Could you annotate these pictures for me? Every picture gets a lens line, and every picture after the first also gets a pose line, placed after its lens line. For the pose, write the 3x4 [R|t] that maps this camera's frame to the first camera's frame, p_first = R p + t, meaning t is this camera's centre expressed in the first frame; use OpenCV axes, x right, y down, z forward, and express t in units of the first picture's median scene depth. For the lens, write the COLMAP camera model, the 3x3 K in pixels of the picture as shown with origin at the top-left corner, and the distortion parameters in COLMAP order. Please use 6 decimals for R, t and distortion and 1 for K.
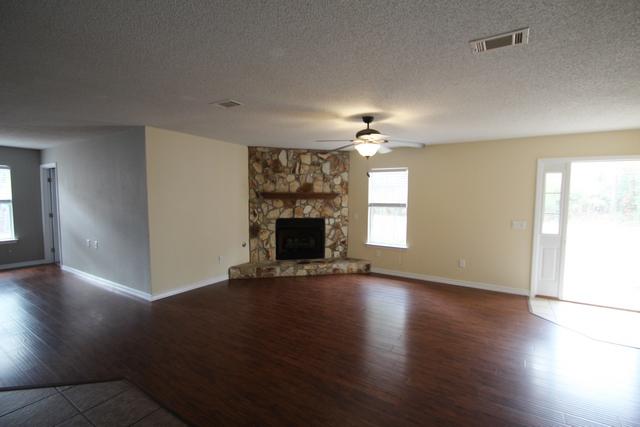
lens RADIAL K [[297.1, 0, 320.9], [0, 297.1, 216.7], [0, 0, 1]] dist [-0.004058, -0.004693]
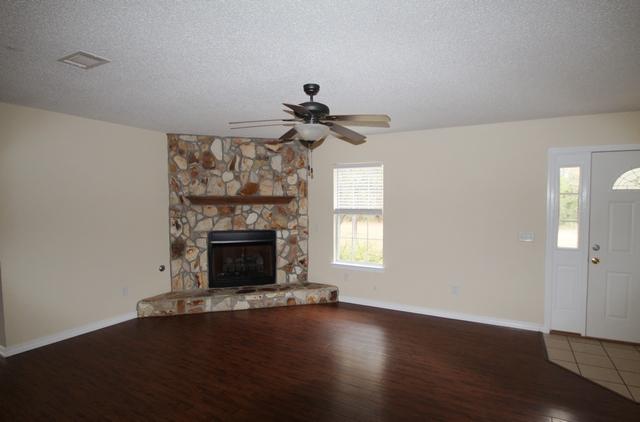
lens RADIAL K [[351.3, 0, 322.9], [0, 351.3, 213.3], [0, 0, 1]] dist [-0.010503, -0.001273]
pose [[0.997964, -0.011906, 0.062661, 0.078495], [0.013826, 0.999445, -0.030295, -0.008364], [-0.062265, 0.031100, 0.997575, 0.116536]]
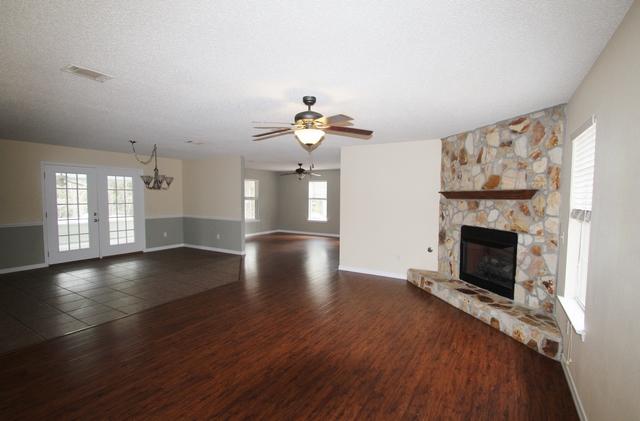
lens RADIAL K [[297.2, 0, 323.3], [0, 297.2, 212.9], [0, 0, 1]] dist [-0.000024, -0.003236]
pose [[0.039330, 0.046694, -0.998135, 0.599367], [-0.075651, 0.996180, 0.043621, -0.031235], [0.996358, 0.073794, 0.042712, 0.612045]]
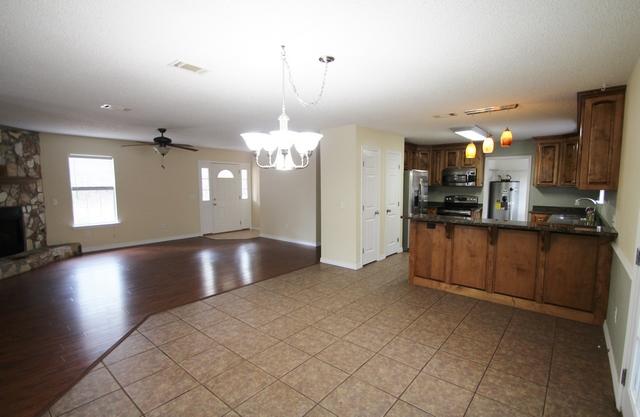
lens RADIAL K [[303.6, 0, 339.1], [0, 303.6, 211.9], [0, 0, 1]] dist [-0.024466, -0.003160]
pose [[0.082944, -0.104084, 0.991104, -0.797872], [0.061596, 0.993165, 0.099146, -0.005866], [-0.994649, 0.052824, 0.088789, -0.010764]]
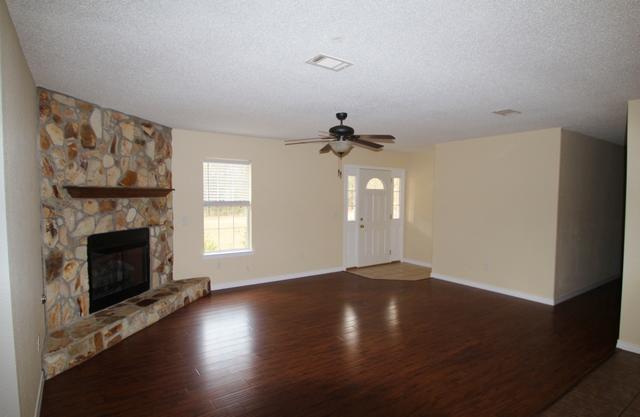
lens RADIAL K [[354.6, 0, 325.9], [0, 354.6, 209.9], [0, 0, 1]] dist [-0.019430, -0.002567]
pose [[0.370120, -0.048077, 0.927739, -0.570612], [0.057203, 0.997944, 0.028894, -0.033067], [-0.927221, 0.042376, 0.372110, 0.374756]]
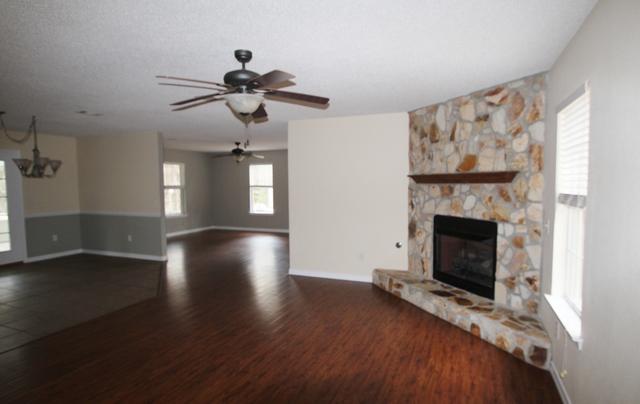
lens RADIAL K [[356.0, 0, 322.7], [0, 356.0, 204.3], [0, 0, 1]] dist [-0.021375, 0.001496]
pose [[0.186824, 0.048657, -0.981188, 0.560317], [-0.057350, 0.997610, 0.038552, -0.031542], [0.980718, 0.049068, 0.189168, 0.618406]]
